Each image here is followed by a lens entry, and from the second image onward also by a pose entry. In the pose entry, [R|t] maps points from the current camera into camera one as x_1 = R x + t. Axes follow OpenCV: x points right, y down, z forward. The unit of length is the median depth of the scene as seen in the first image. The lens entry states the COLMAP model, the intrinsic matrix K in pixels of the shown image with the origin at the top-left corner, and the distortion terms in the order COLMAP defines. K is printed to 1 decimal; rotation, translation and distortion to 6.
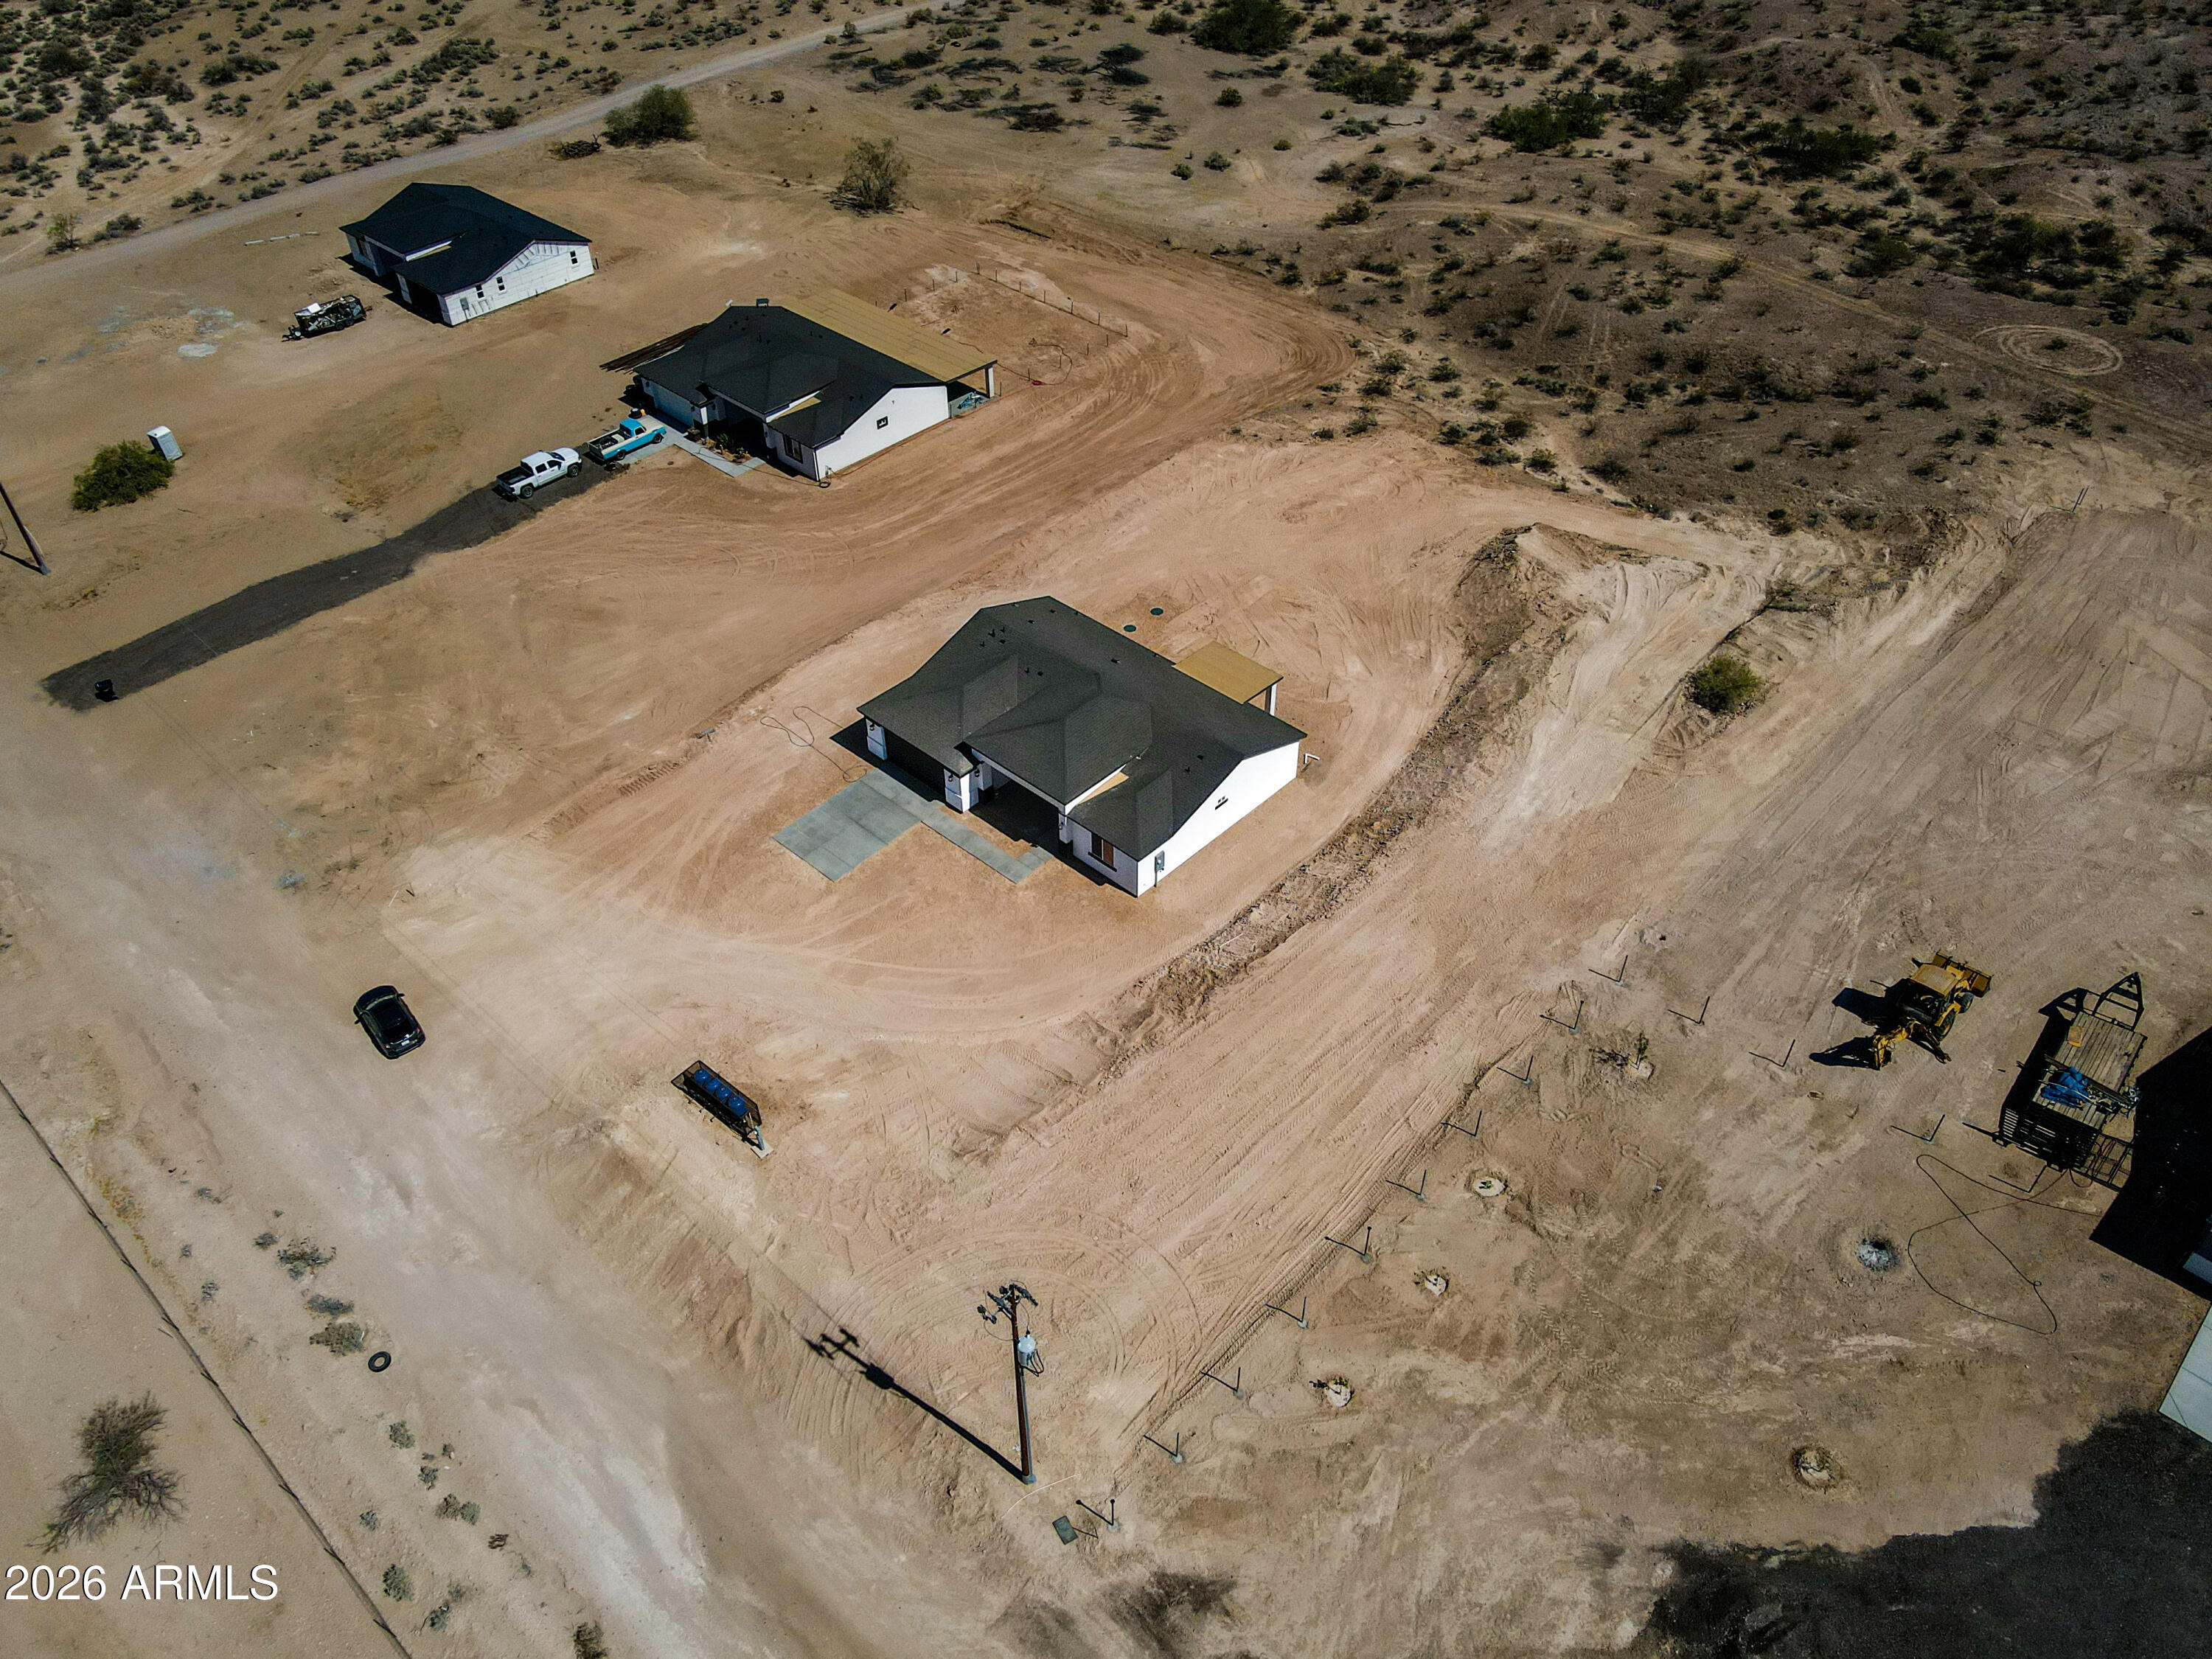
lens RADIAL K [[1589.5, 0, 1106.9], [0, 1589.5, 857.0], [0, 0, 1]] dist [0.004907, 0.025603]
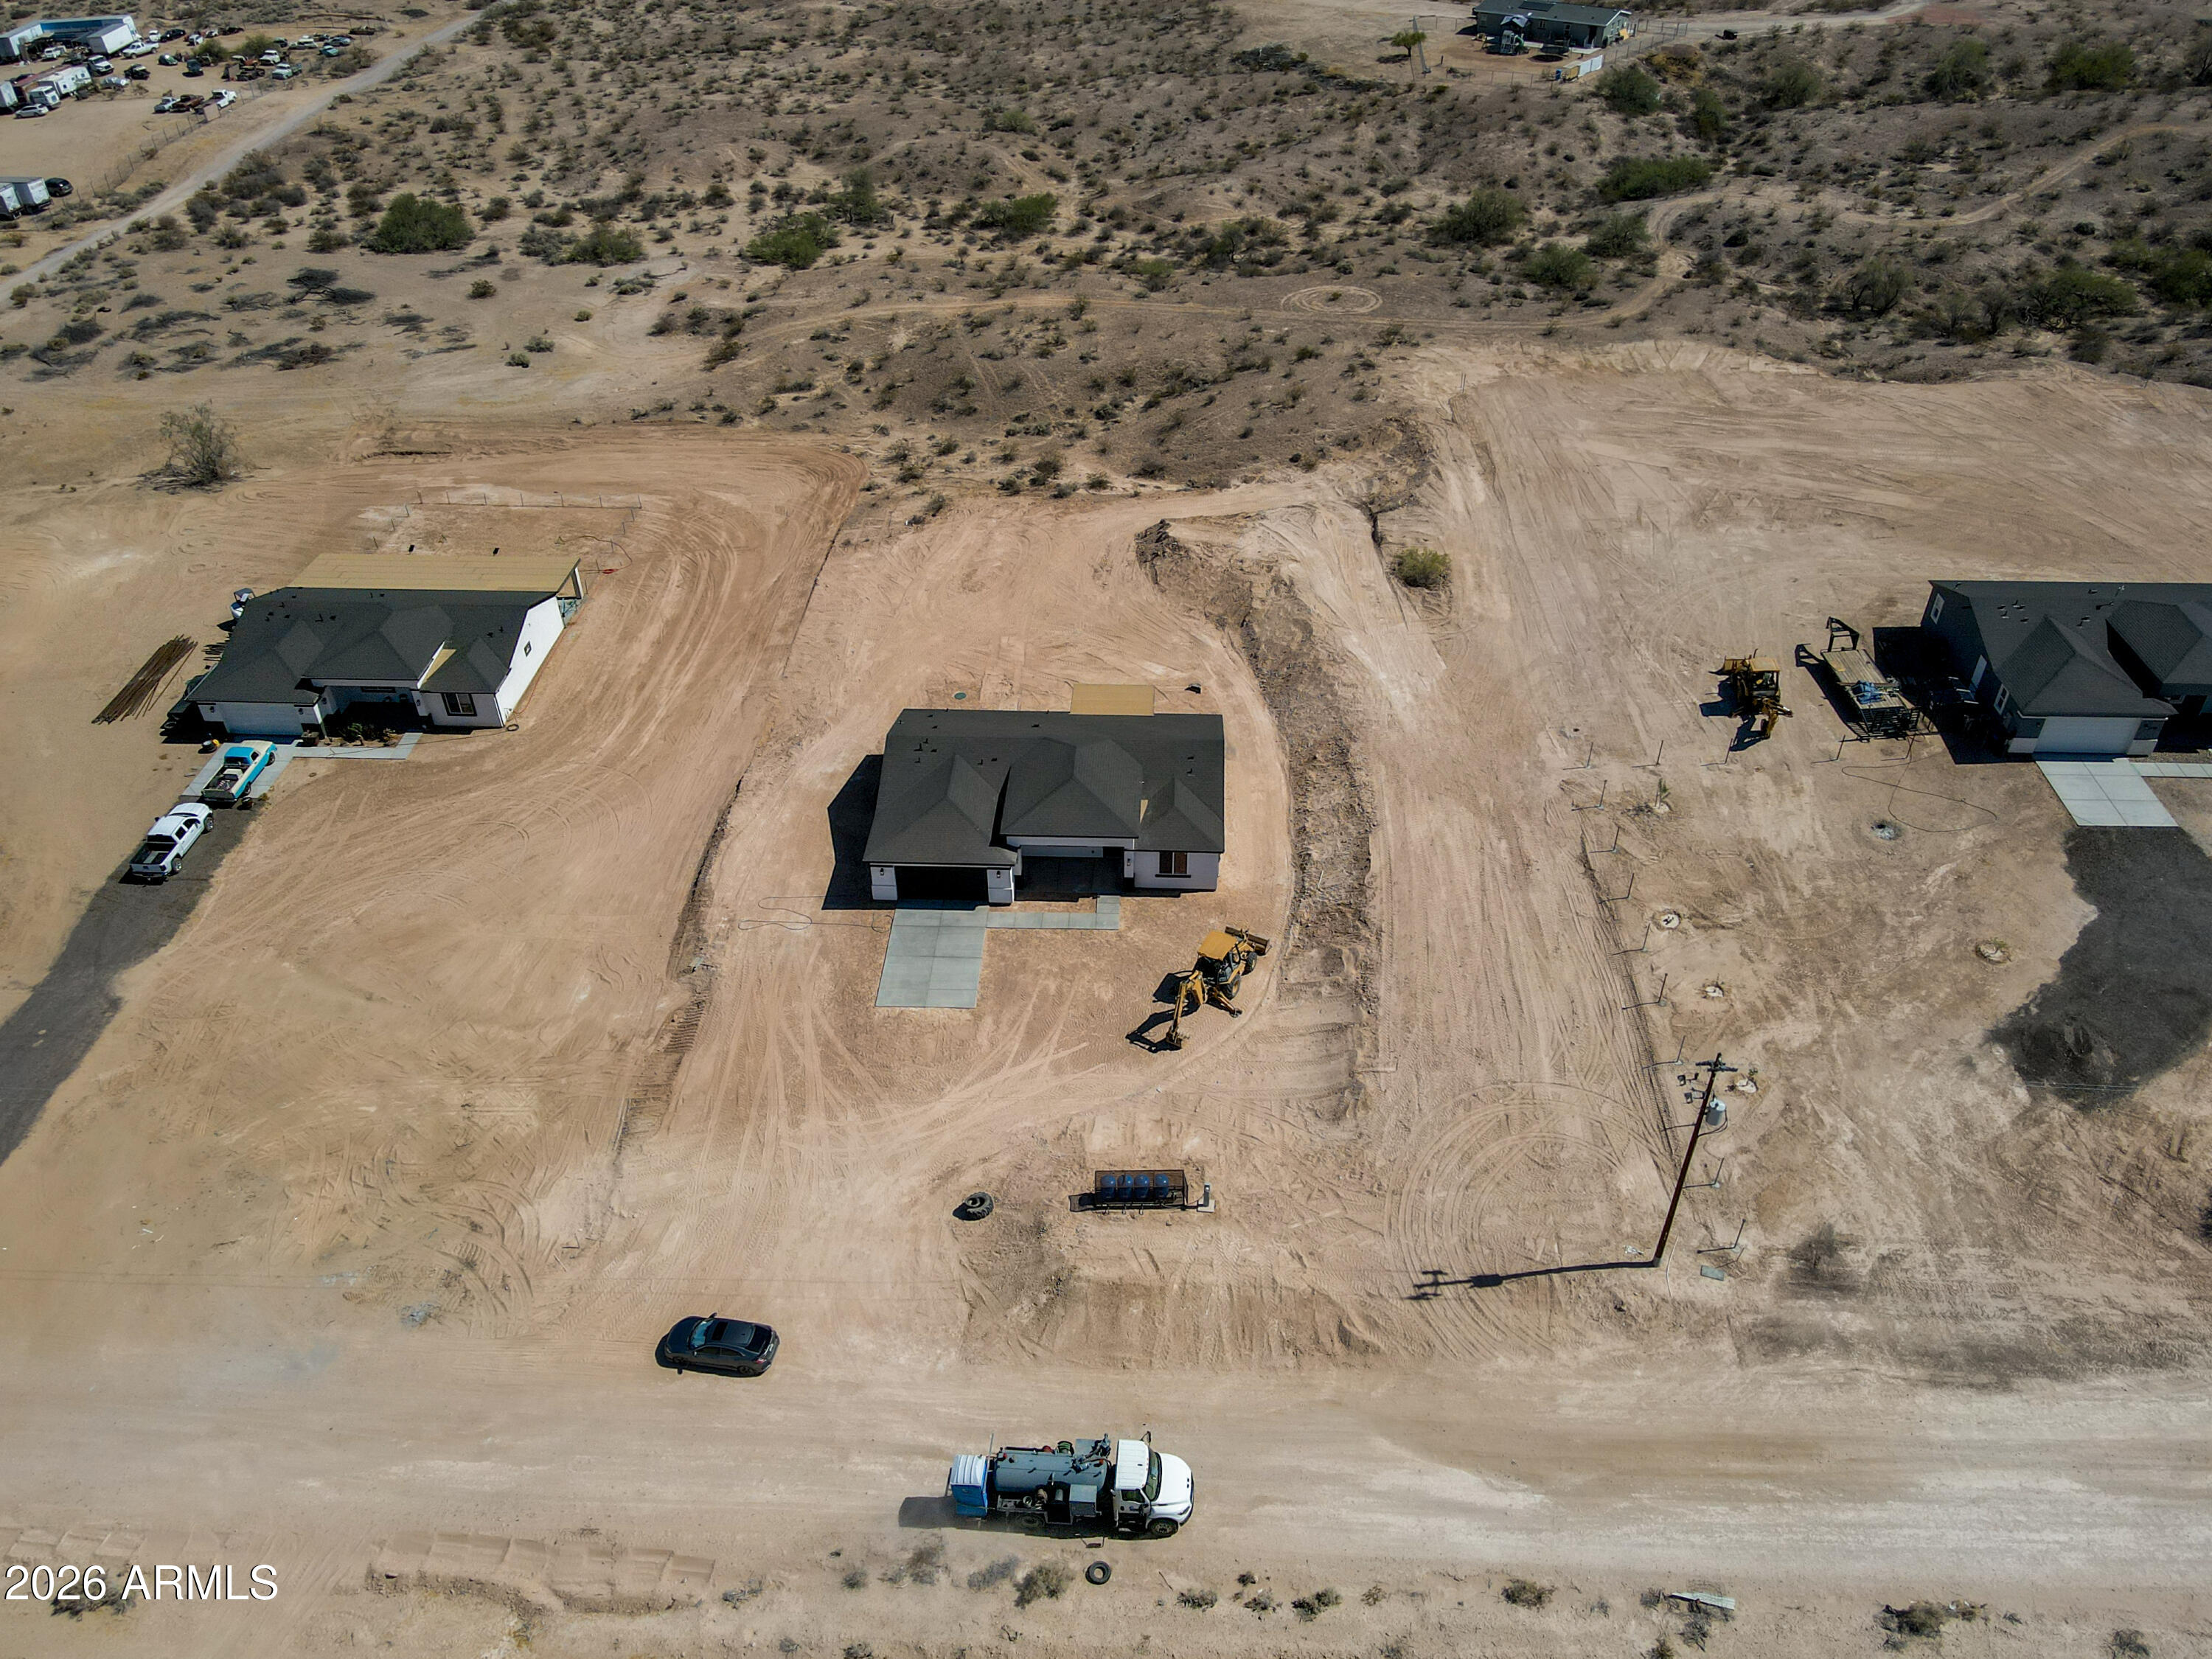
lens RADIAL K [[1589.5, 0, 1106.9], [0, 1589.5, 857.0], [0, 0, 1]] dist [0.004907, 0.025603]
pose [[0.760750, -0.405136, 0.507074, -0.404537], [0.446125, 0.893846, 0.044844, -0.053852], [-0.471414, 0.192103, 0.860735, 0.058647]]
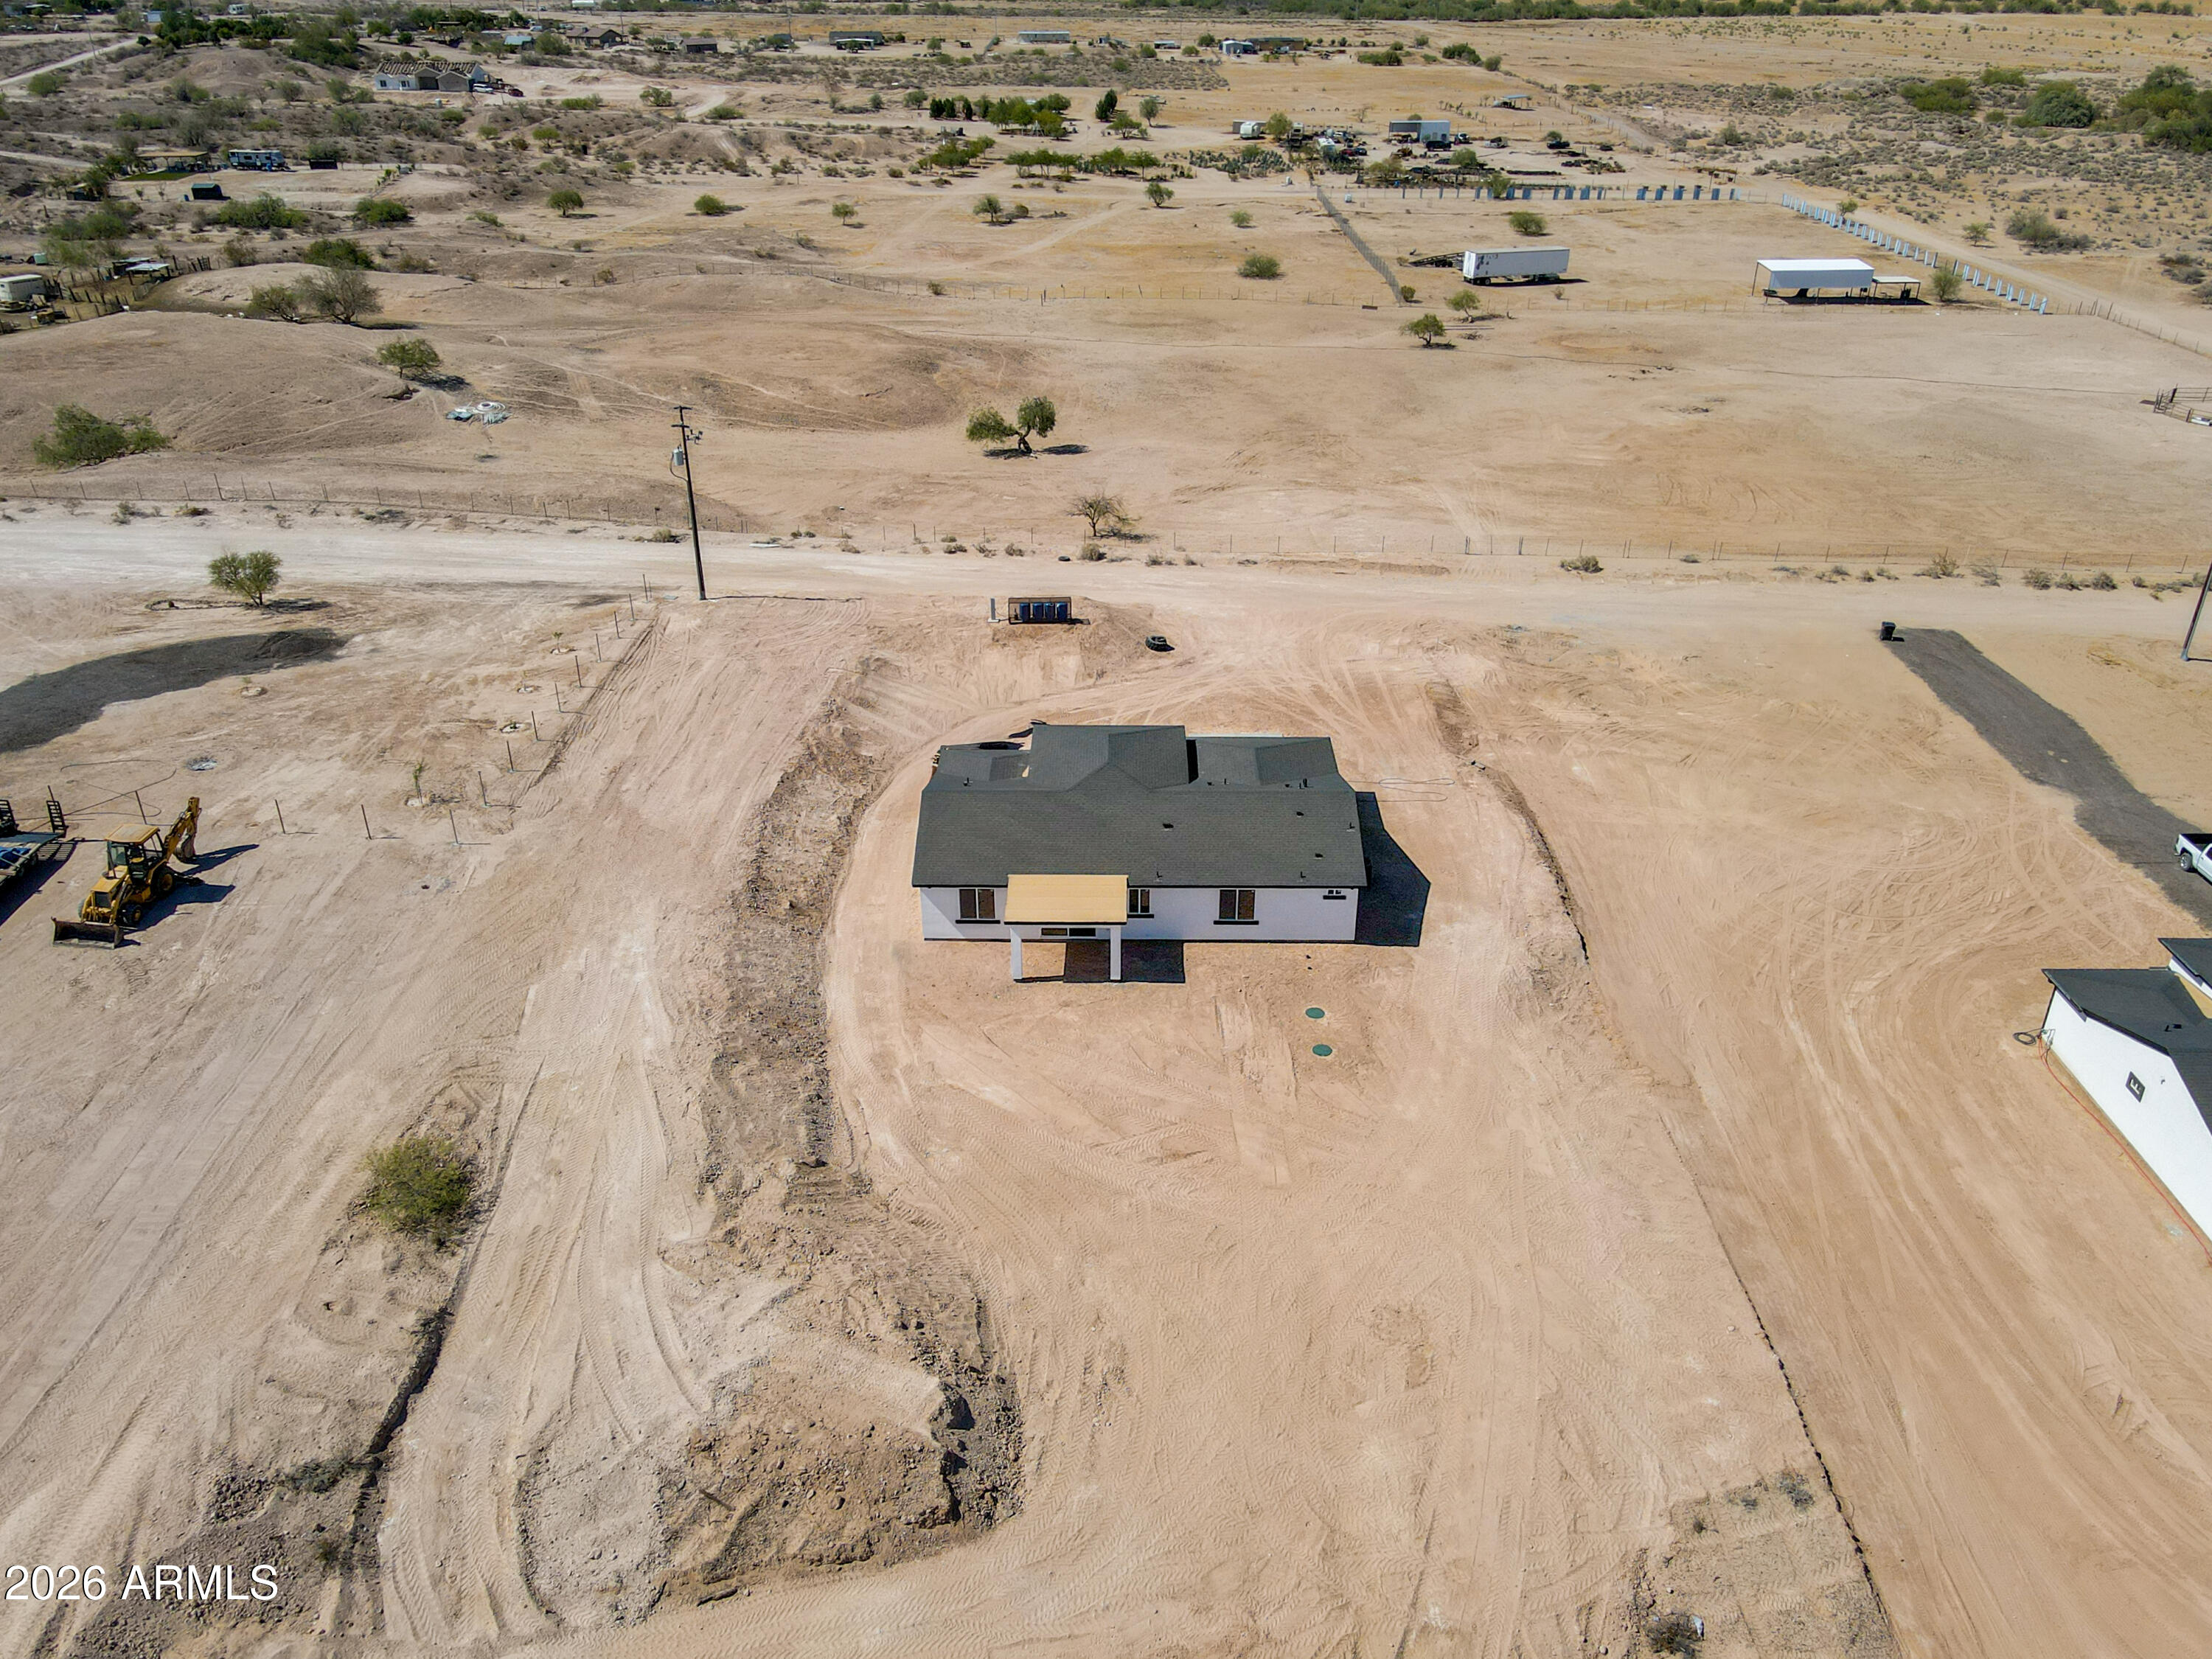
lens RADIAL K [[1656.1, 0, 1098.5], [0, 1656.1, 862.6], [0, 0, 1]] dist [0.004234, 0.026372]
pose [[-0.738018, 0.340205, -0.582743, 0.394992], [-0.452073, 0.391858, 0.801297, -0.580225], [0.500958, 0.854815, -0.135401, 0.840776]]
